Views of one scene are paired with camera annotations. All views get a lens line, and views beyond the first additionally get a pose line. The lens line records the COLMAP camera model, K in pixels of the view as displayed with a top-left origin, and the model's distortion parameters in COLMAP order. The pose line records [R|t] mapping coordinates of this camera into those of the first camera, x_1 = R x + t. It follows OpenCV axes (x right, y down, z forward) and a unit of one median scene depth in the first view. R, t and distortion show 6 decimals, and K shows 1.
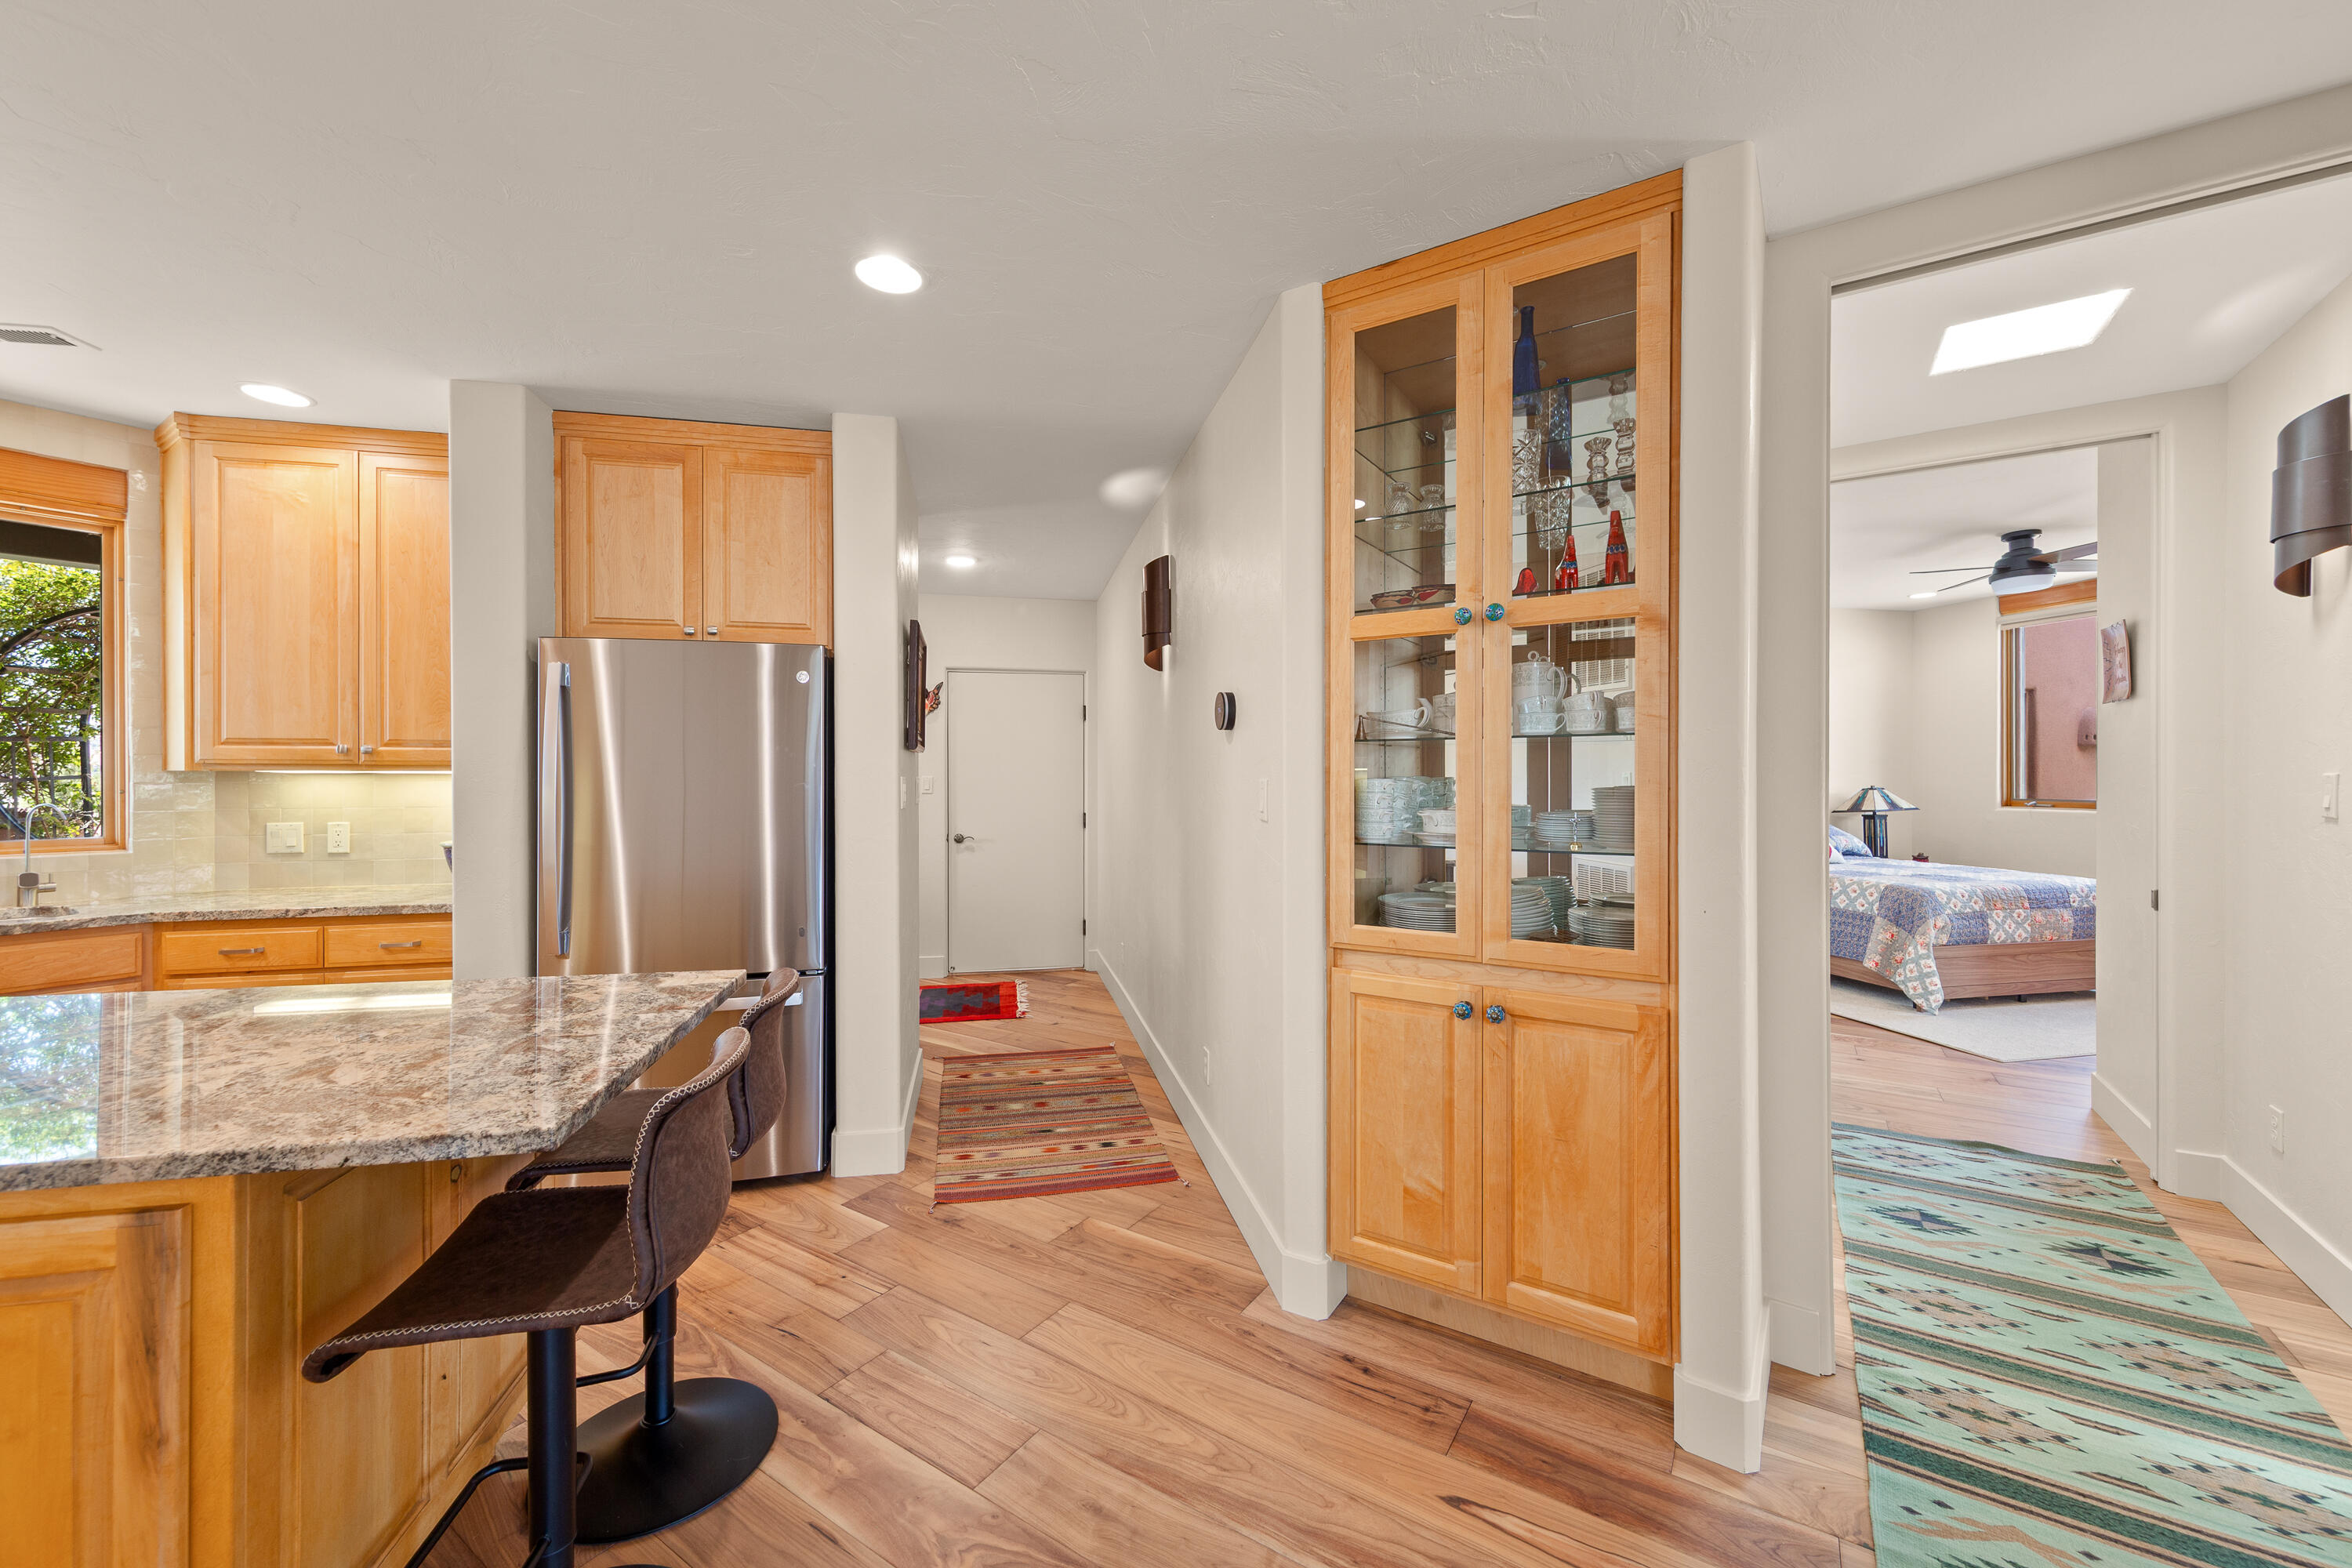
lens RADIAL K [[910.9, 0, 1184.5], [0, 910.9, 775.0], [0, 0, 1]] dist [0.009340, -0.001170]
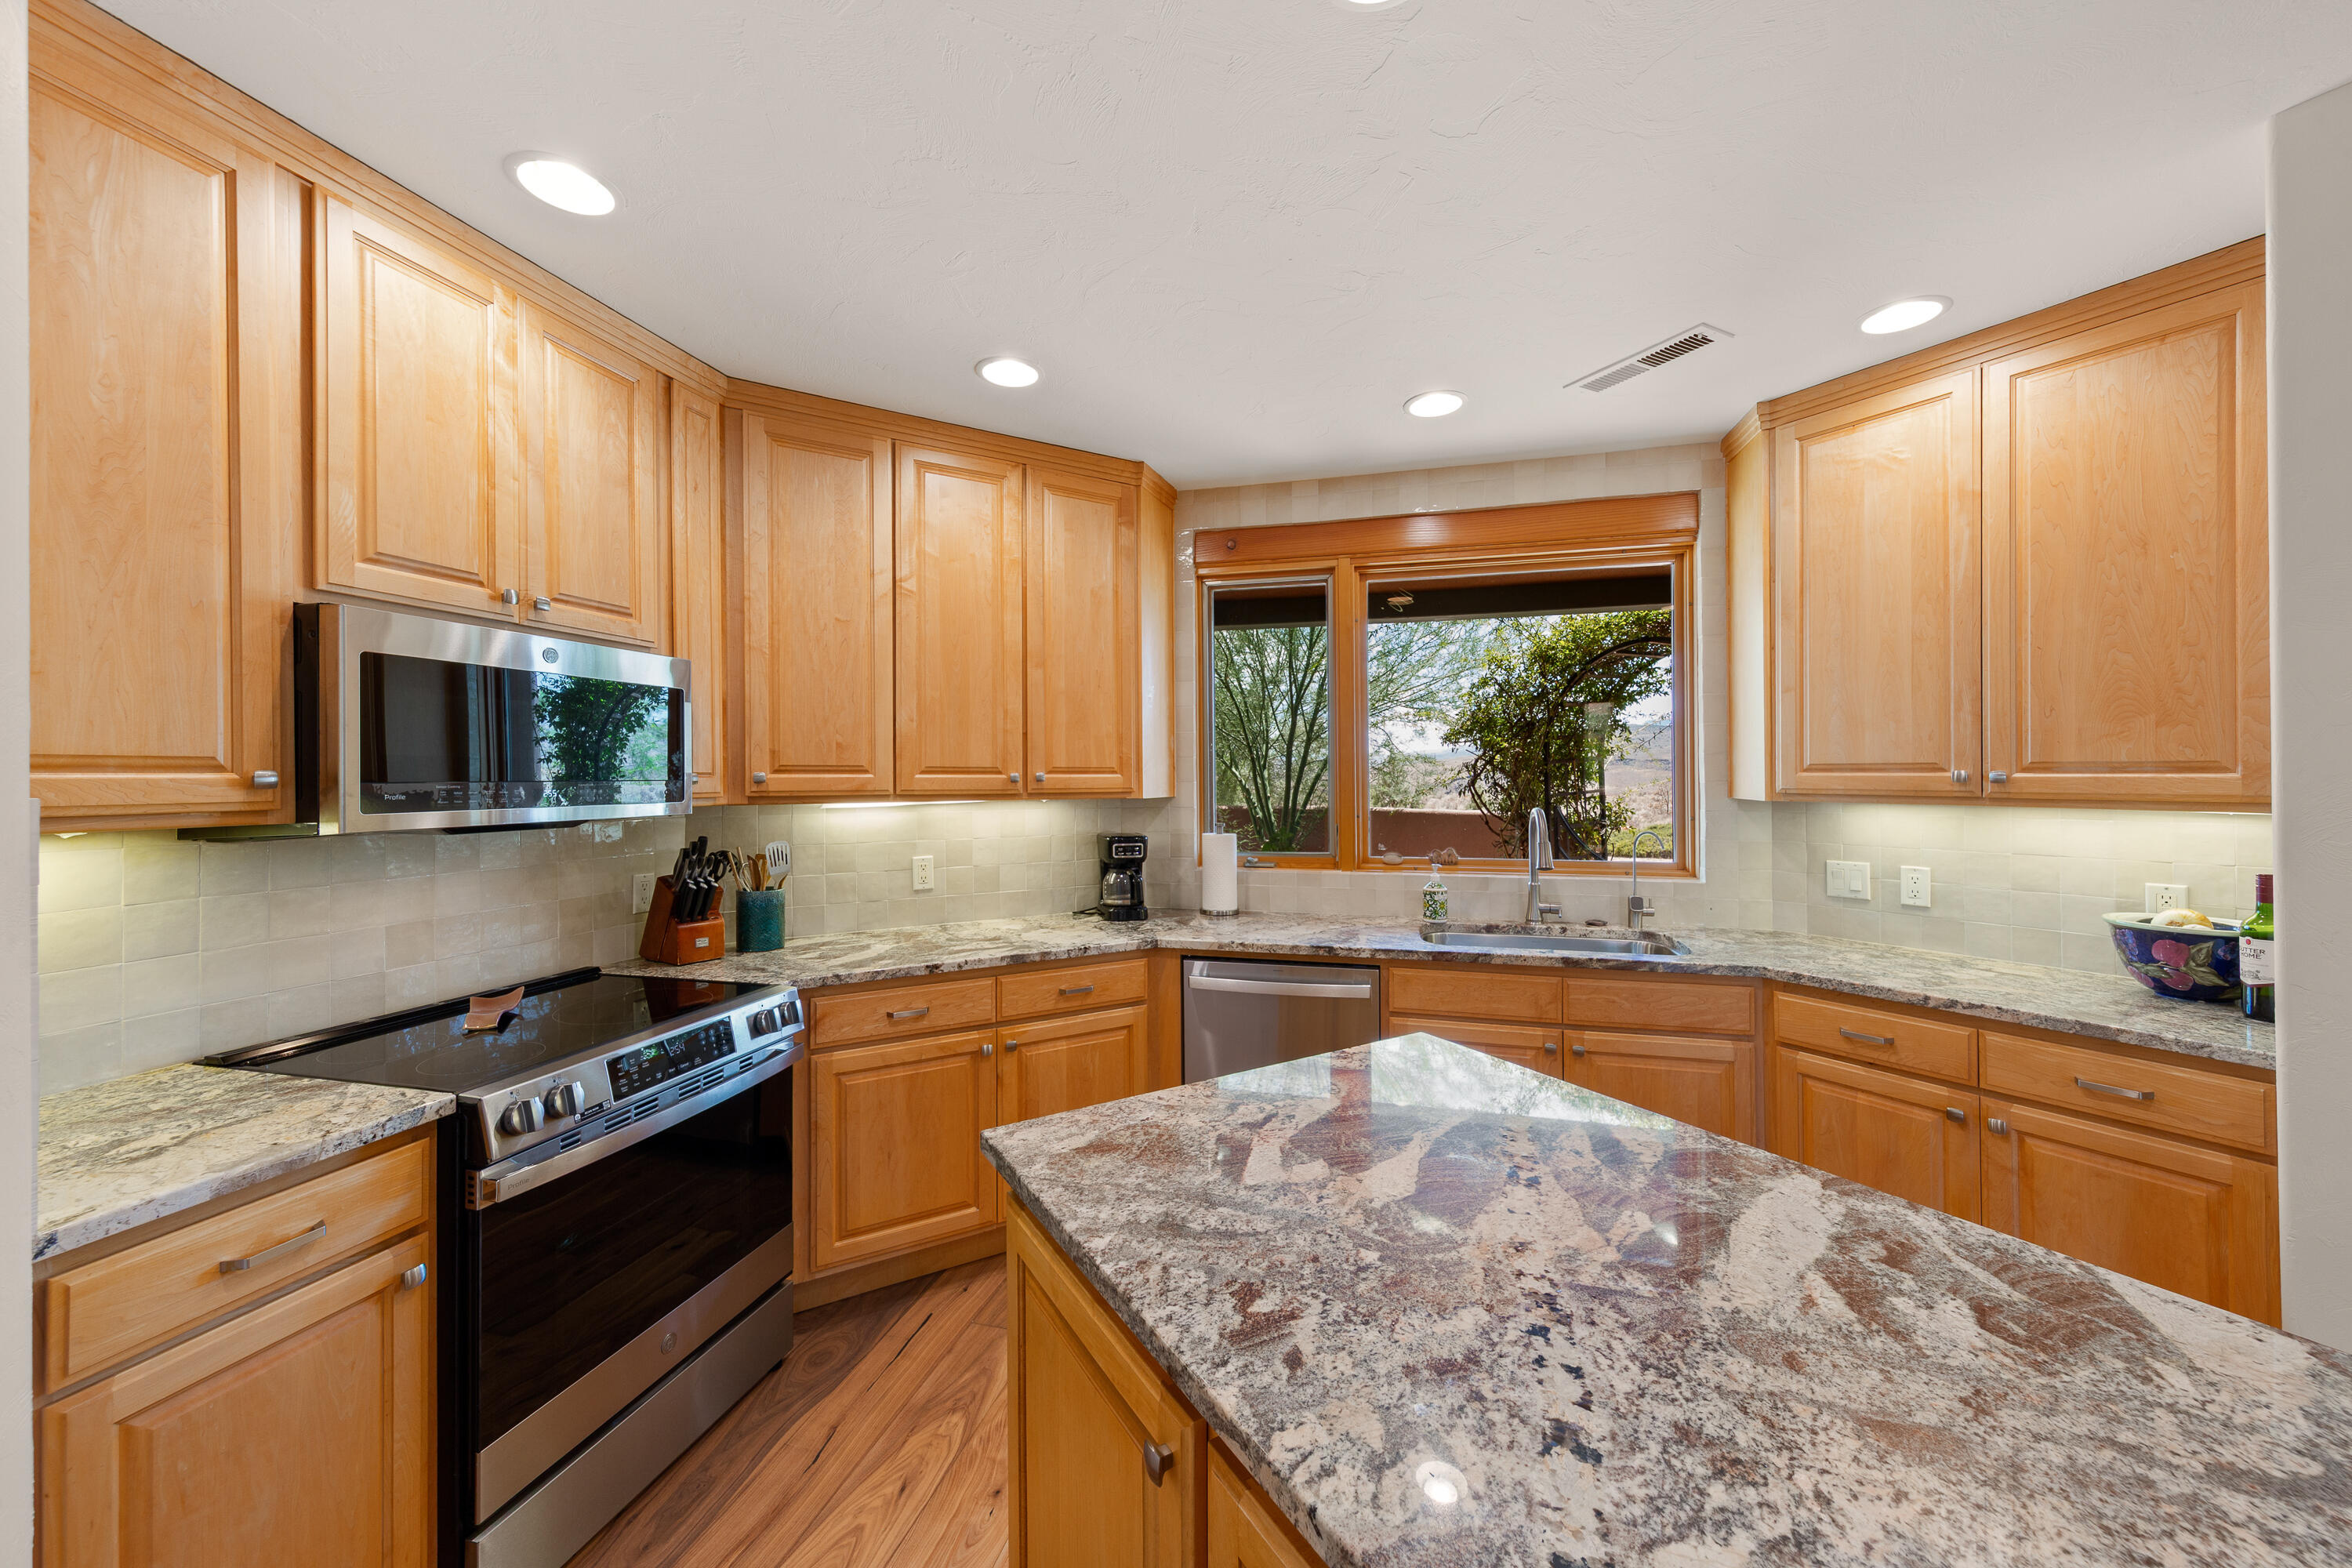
lens RADIAL K [[860.6, 0, 1168.9], [0, 860.6, 778.0], [0, 0, 1]] dist [0.005775, -0.000657]
pose [[0.311107, 0.002441, -0.950372, -0.447755], [0.005570, 0.999975, 0.004392, -0.032931], [0.950359, -0.006660, 0.311086, 0.176724]]
